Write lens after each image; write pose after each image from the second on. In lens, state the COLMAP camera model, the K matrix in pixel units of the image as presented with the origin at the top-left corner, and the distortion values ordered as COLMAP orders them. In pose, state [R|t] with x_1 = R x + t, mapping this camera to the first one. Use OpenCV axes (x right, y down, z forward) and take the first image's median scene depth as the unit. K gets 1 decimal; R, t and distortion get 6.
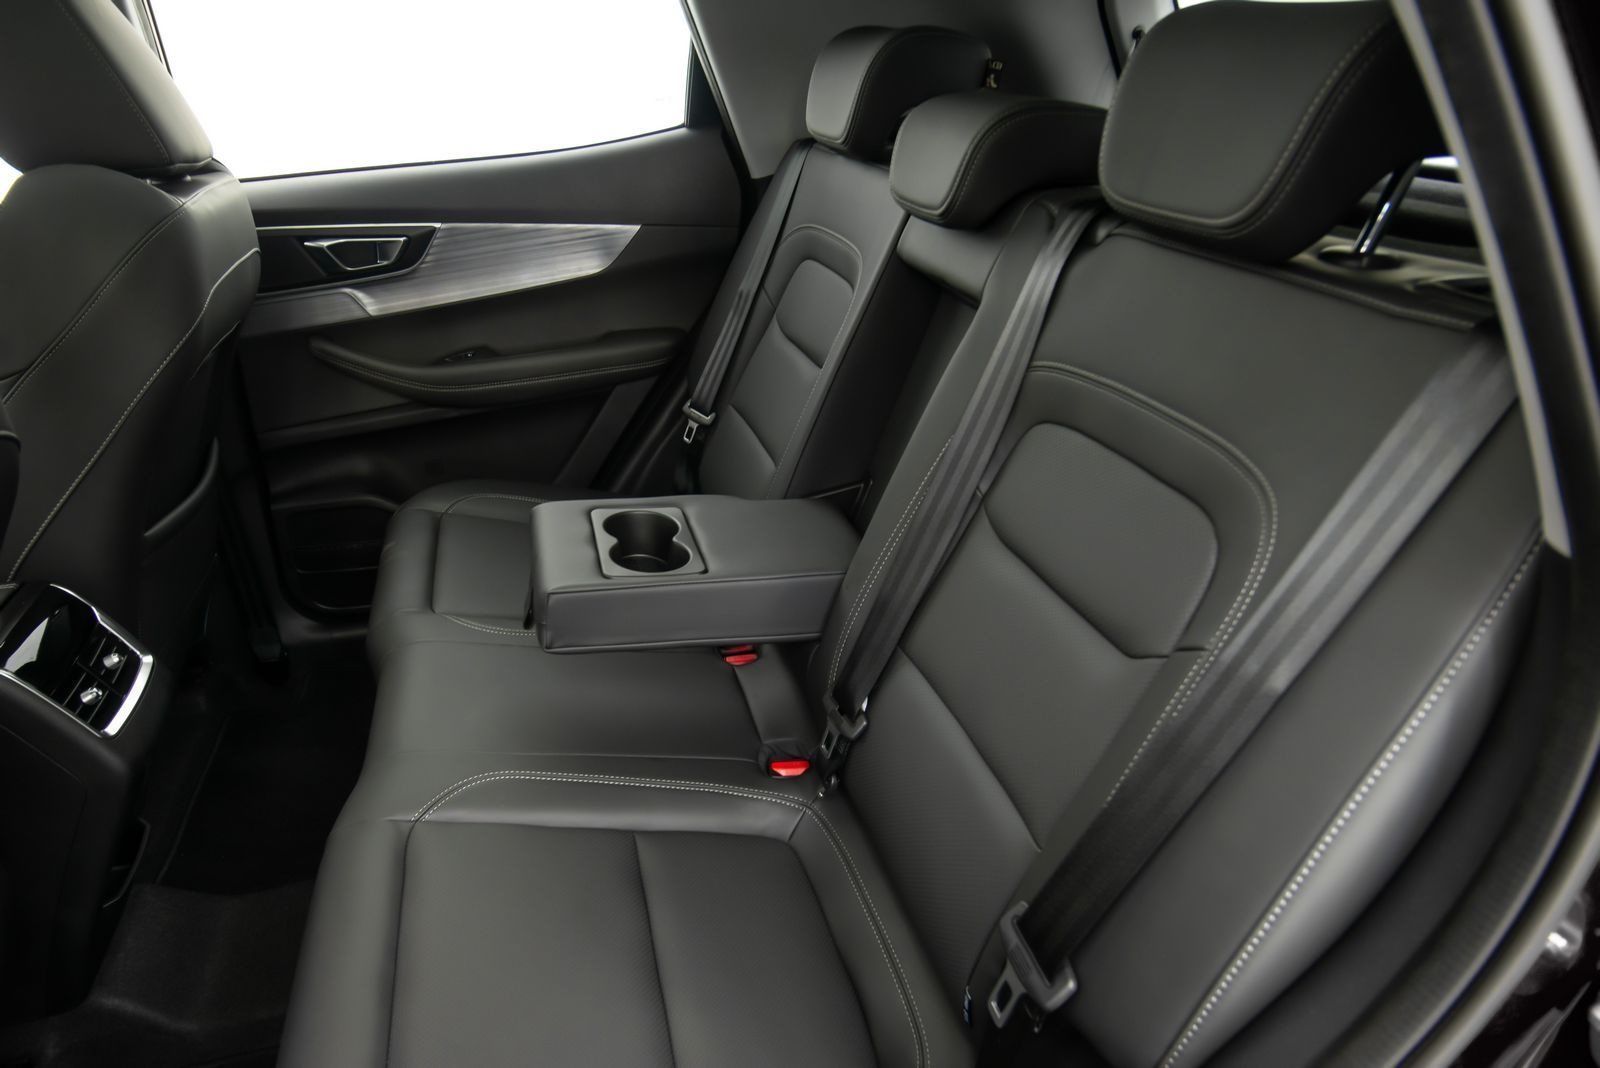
lens RADIAL K [[996.0, 0, 800.0], [0, 996.0, 534.0], [0, 0, 1]] dist [0.058702, -0.067670]
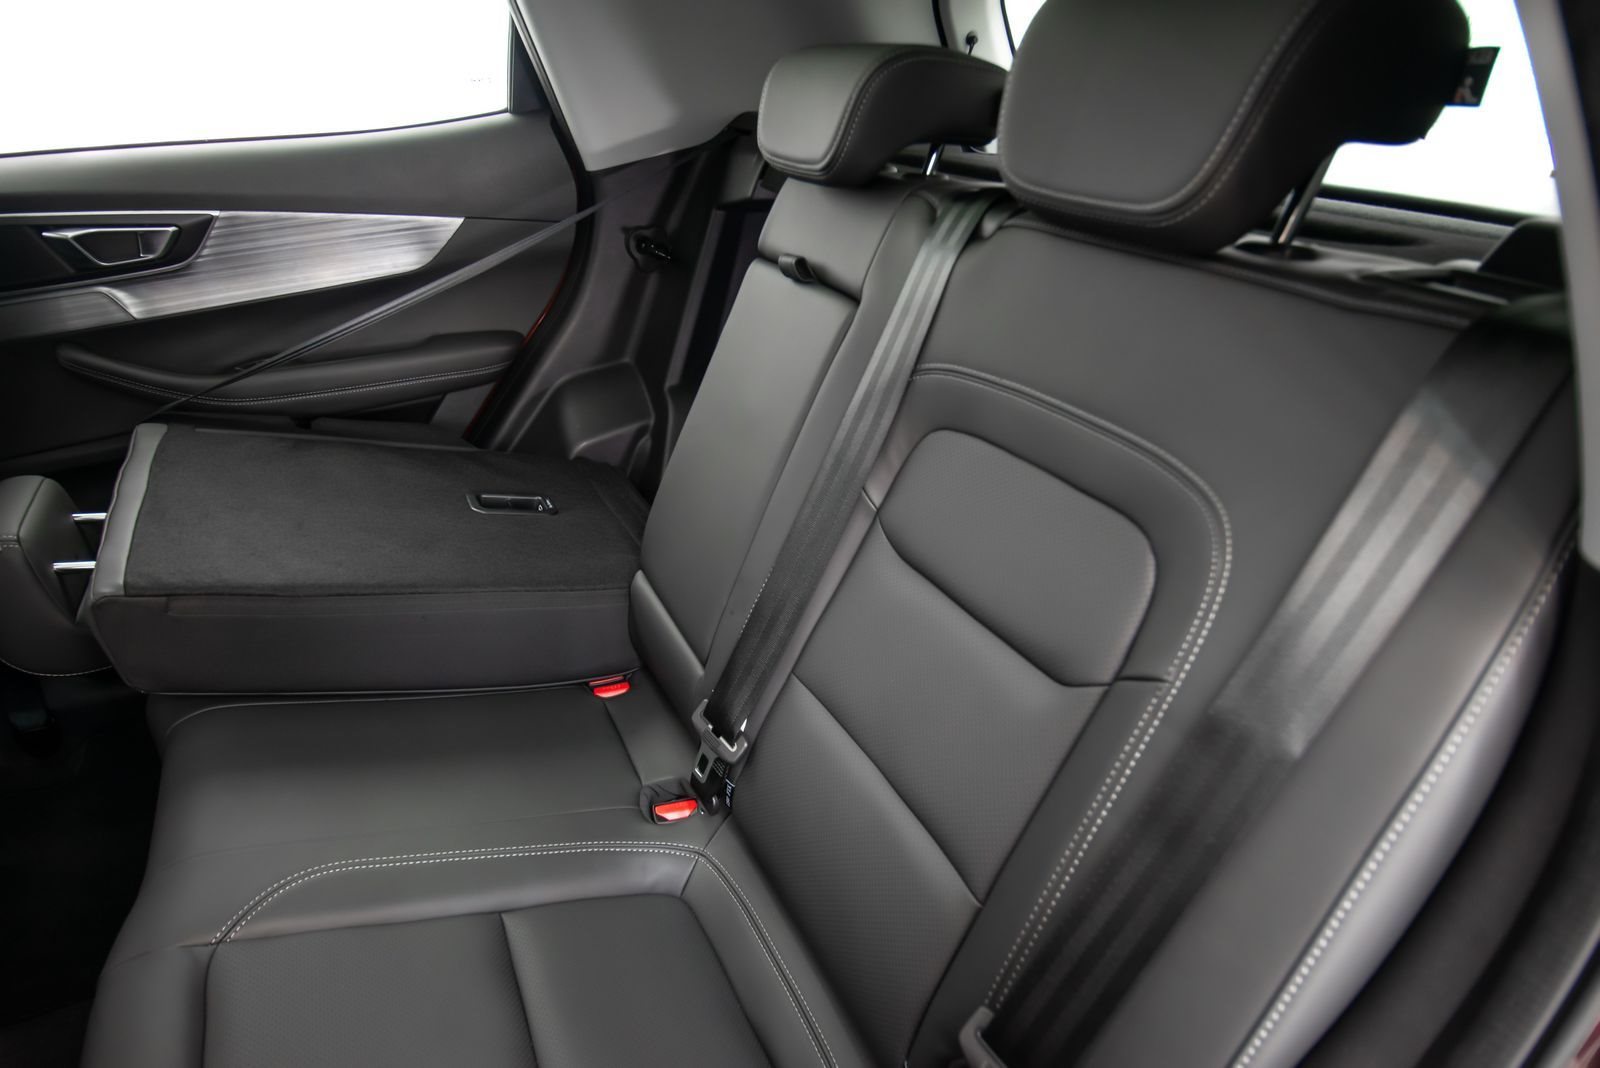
lens RADIAL K [[889.2, 0, 824.4], [0, 889.2, 535.8], [0, 0, 1]] dist [0.049728, -0.048358]
pose [[0.976049, -0.053728, 0.210810, -0.035703], [0.049542, 0.998457, 0.025093, -0.030967], [-0.211833, -0.014048, 0.977205, 0.168746]]
